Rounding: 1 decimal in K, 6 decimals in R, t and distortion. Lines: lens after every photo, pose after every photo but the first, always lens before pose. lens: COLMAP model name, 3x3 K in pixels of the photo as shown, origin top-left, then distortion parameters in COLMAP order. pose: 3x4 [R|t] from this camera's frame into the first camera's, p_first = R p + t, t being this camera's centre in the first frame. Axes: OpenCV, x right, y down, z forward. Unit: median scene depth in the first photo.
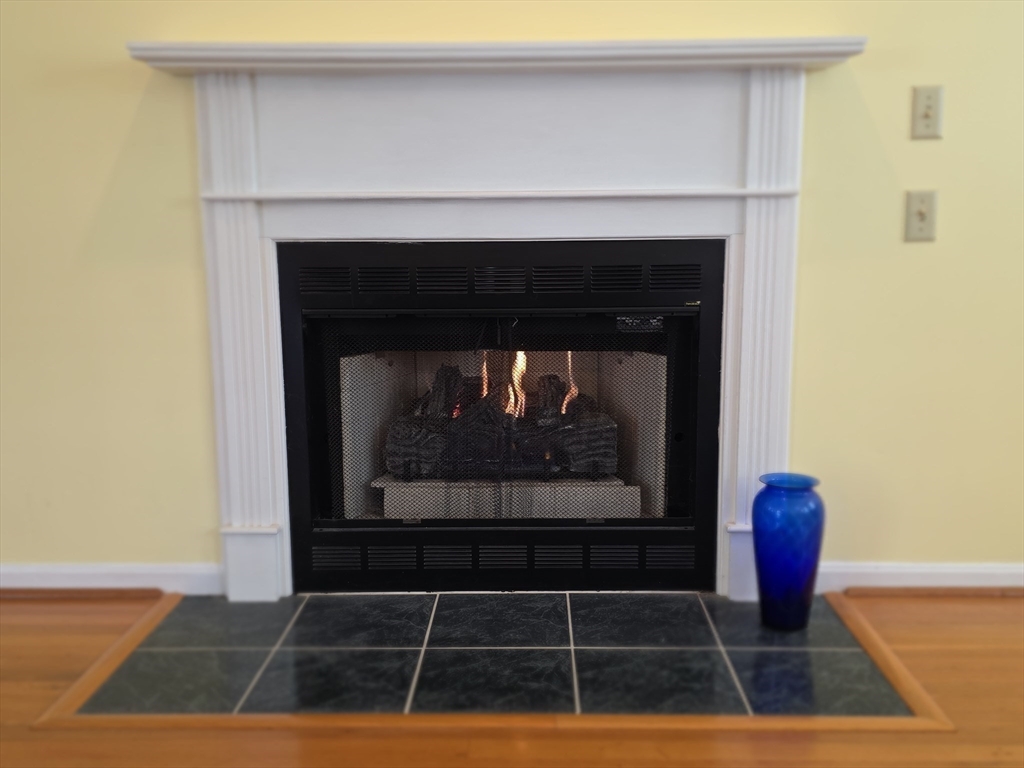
lens RADIAL K [[983.3, 0, 512.0], [0, 983.3, 384.0], [0, 0, 1]] dist [0.006567, 0.004116]
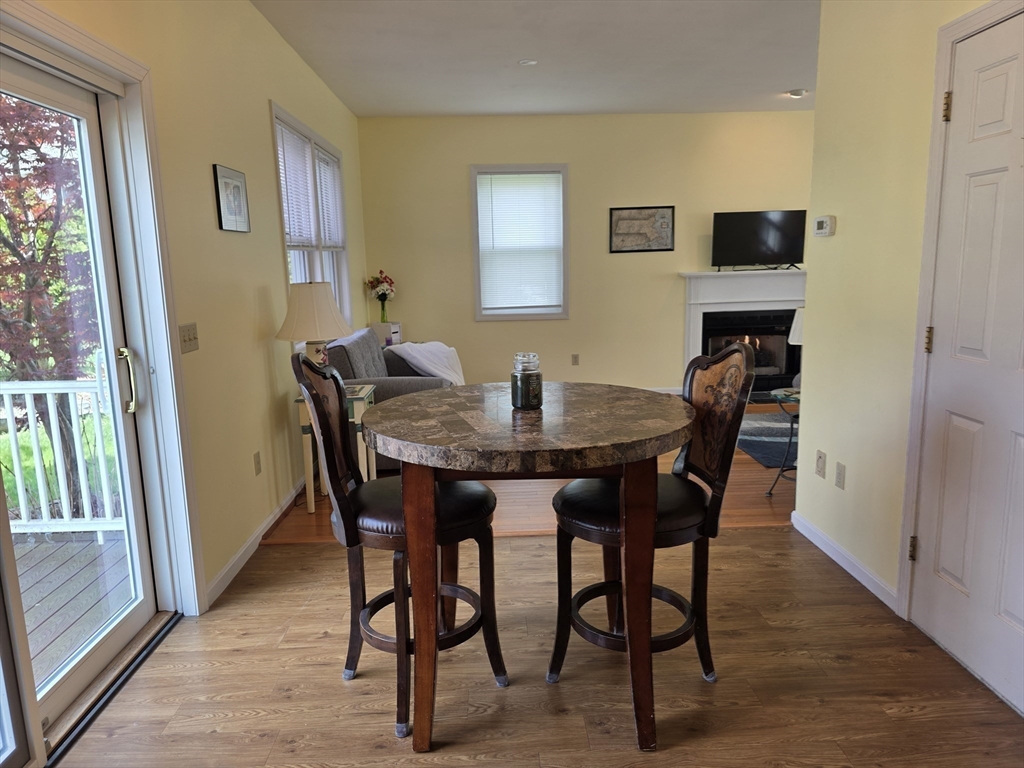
lens RADIAL K [[682.3, 0, 512.0], [0, 682.3, 384.0], [0, 0, 1]] dist [0.002808, 0.000131]
pose [[0.998166, -0.028399, 0.053453, -1.248997], [0.027123, 0.999333, 0.024445, 0.077033], [-0.054111, -0.022950, 0.998271, -1.998557]]
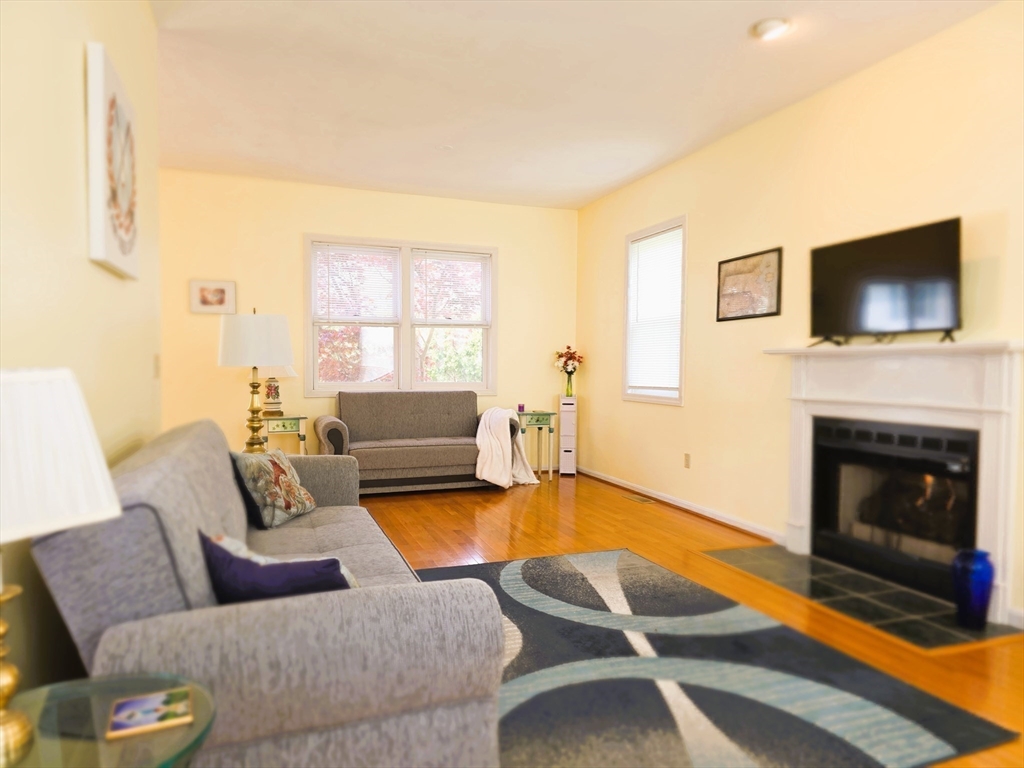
lens RADIAL K [[682.3, 0, 512.0], [0, 682.3, 384.0], [0, 0, 1]] dist [0.002808, 0.000131]
pose [[0.348043, 0.034027, -0.936861, 1.164213], [-0.146379, 0.989056, -0.018457, -0.075428], [0.925980, 0.143561, 0.349215, -0.388110]]
